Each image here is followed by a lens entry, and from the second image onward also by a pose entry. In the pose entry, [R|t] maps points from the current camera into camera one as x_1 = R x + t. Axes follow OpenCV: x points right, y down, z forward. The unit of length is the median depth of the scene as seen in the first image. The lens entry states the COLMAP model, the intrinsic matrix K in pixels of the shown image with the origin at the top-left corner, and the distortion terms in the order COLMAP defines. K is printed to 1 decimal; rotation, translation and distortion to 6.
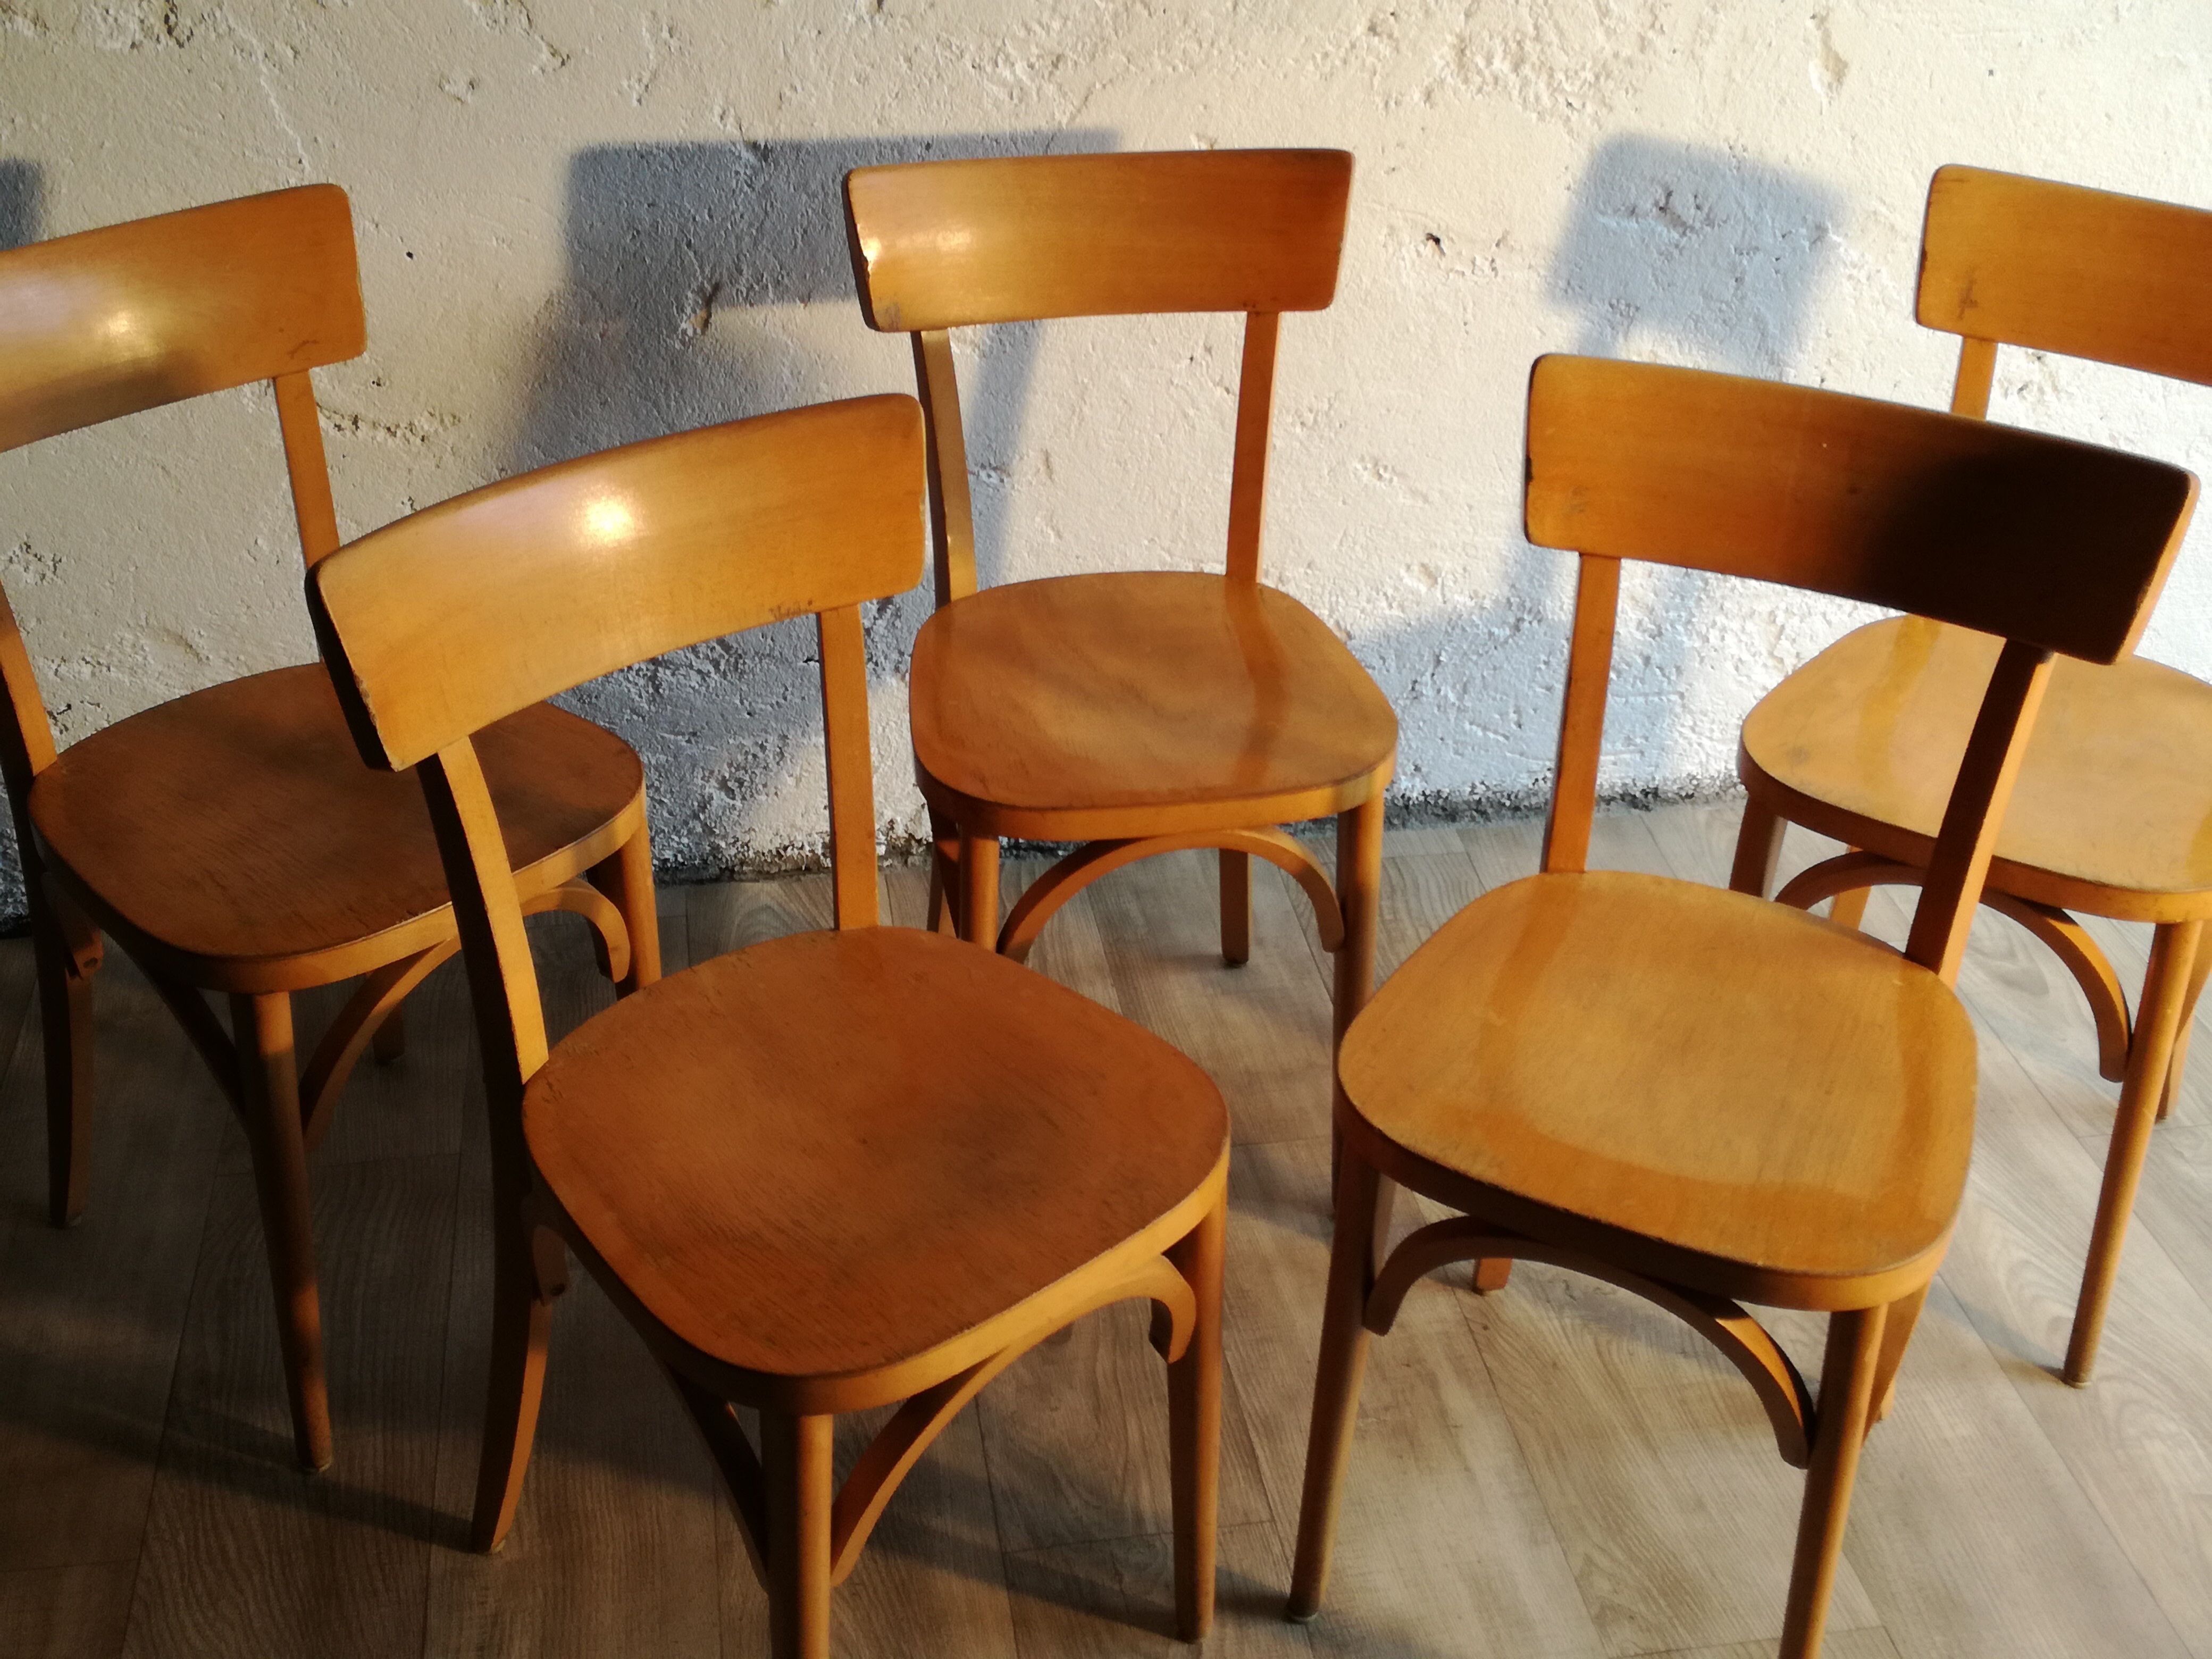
lens RADIAL K [[2511.4, 0, 1116.6], [0, 2511.4, 800.6], [0, 0, 1]] dist [0.040023, 0.000000]
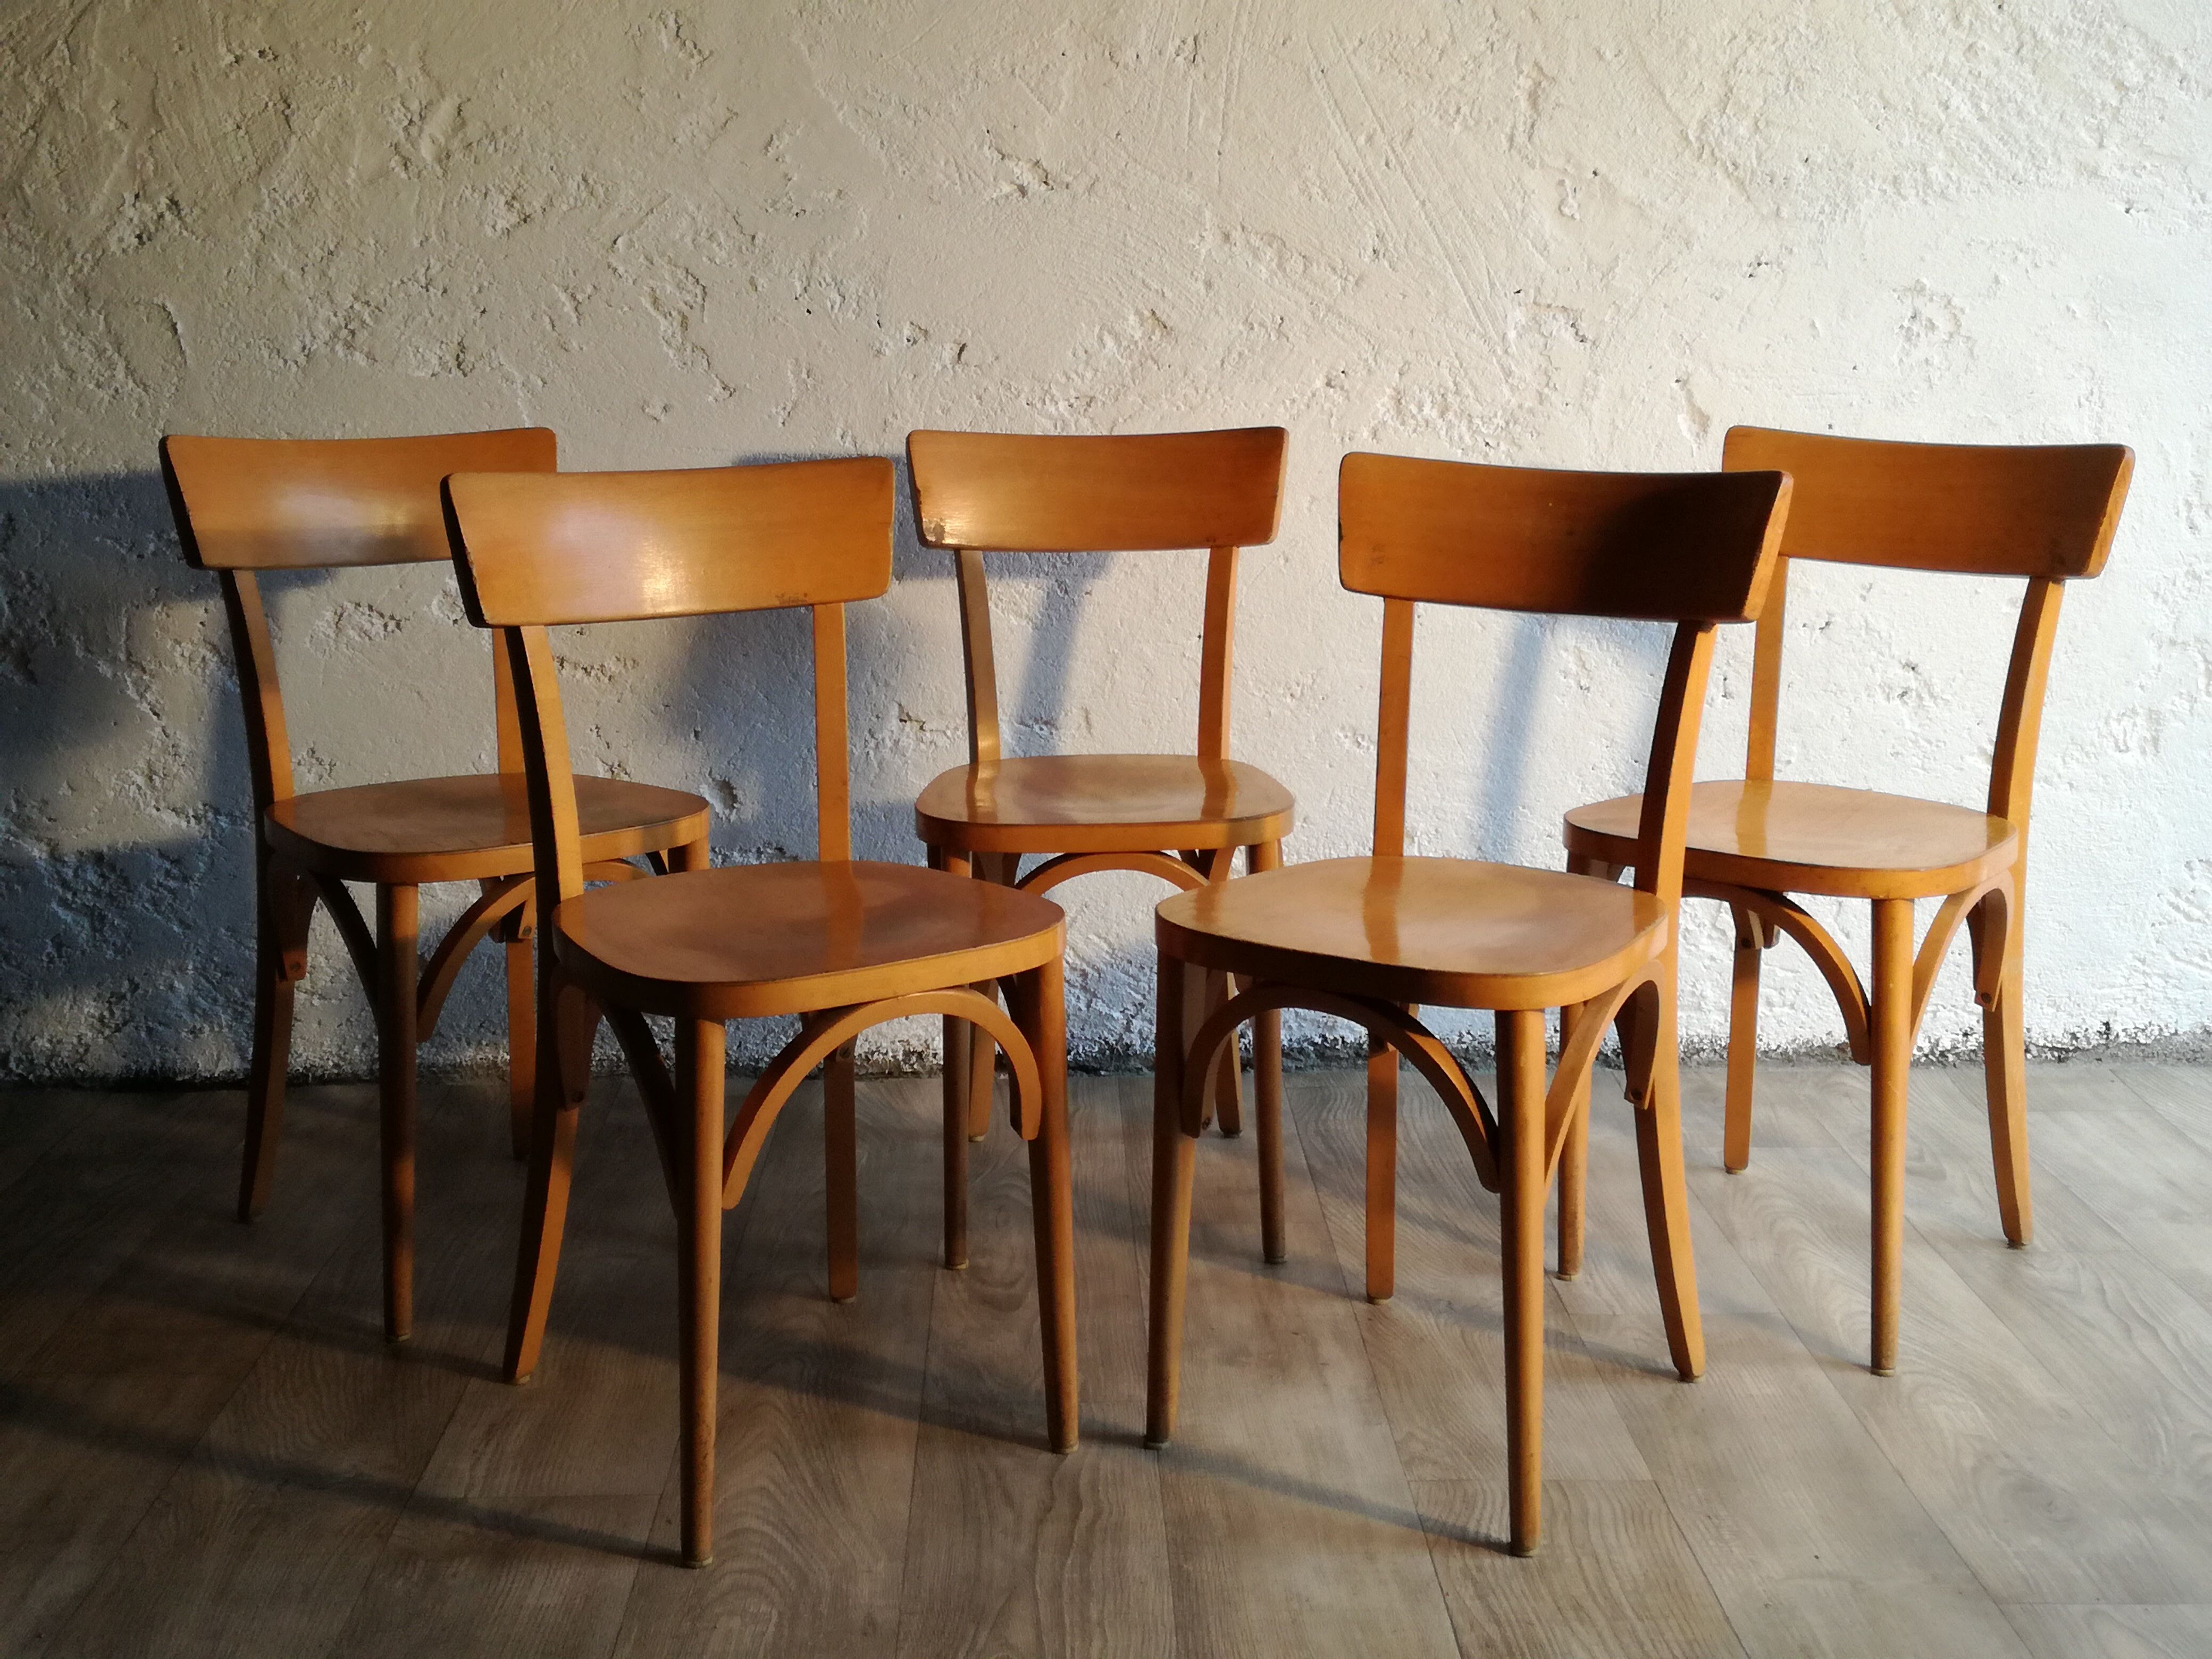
lens RADIAL K [[2511.4, 0, 1124.9], [0, 2511.4, 797.4], [0, 0, 1]] dist [0.040023, 0.000000]
pose [[0.990085, 0.005264, -0.140369, 0.179992], [-0.053068, 0.939255, -0.339094, 0.351882], [0.130057, 0.343181, 0.930222, -0.173533]]
